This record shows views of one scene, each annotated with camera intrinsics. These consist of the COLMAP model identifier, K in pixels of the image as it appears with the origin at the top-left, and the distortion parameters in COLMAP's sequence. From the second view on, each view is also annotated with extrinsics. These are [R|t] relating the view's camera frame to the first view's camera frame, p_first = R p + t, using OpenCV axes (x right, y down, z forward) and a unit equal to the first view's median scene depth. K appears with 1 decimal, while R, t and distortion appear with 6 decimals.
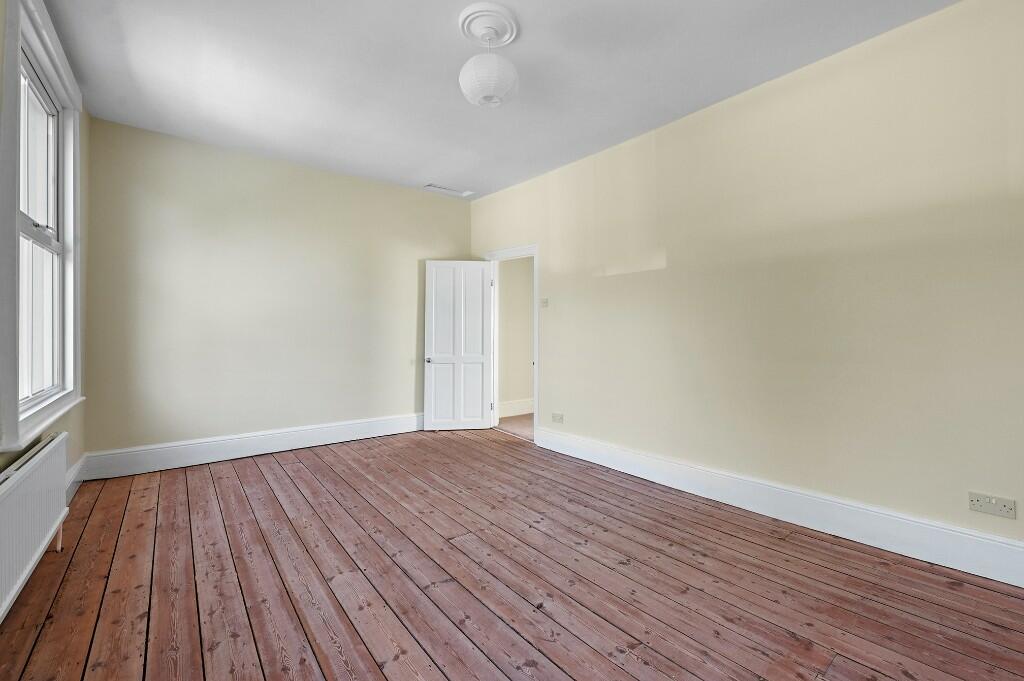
lens RADIAL K [[417.9, 0, 520.3], [0, 417.9, 331.2], [0, 0, 1]] dist [-0.007732, 0.001217]
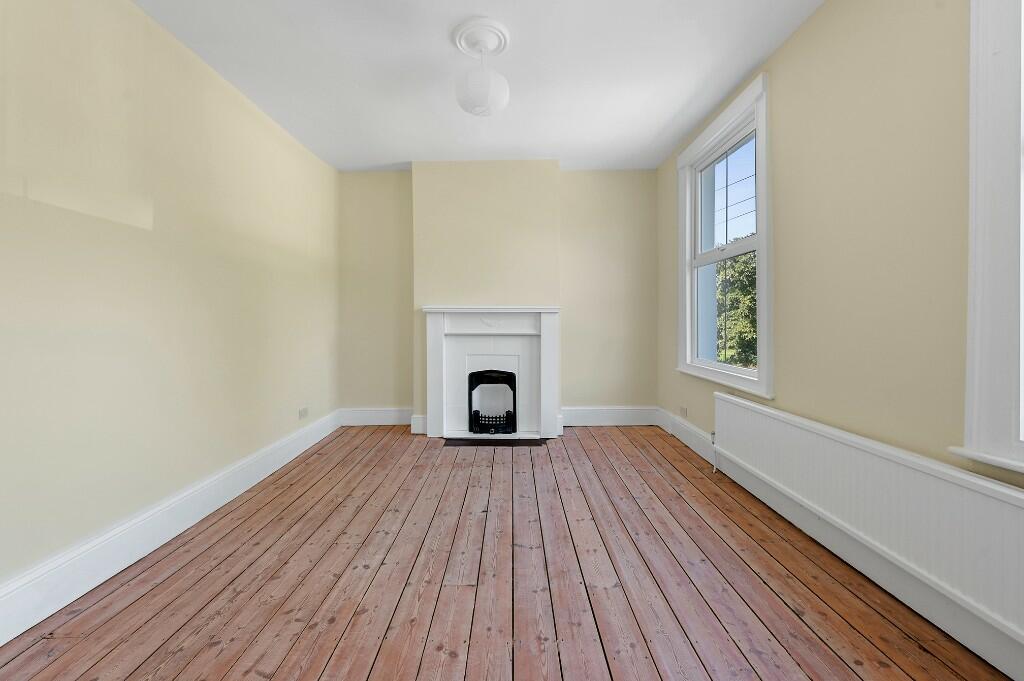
lens RADIAL K [[430.7, 0, 512.1], [0, 430.7, 326.6], [0, 0, 1]] dist [-0.003018, 0.000087]
pose [[-0.765678, 0.001747, 0.643222, -0.787278], [0.007561, 0.999952, 0.006284, 0.007887], [-0.643180, 0.009675, -0.765654, 1.652643]]
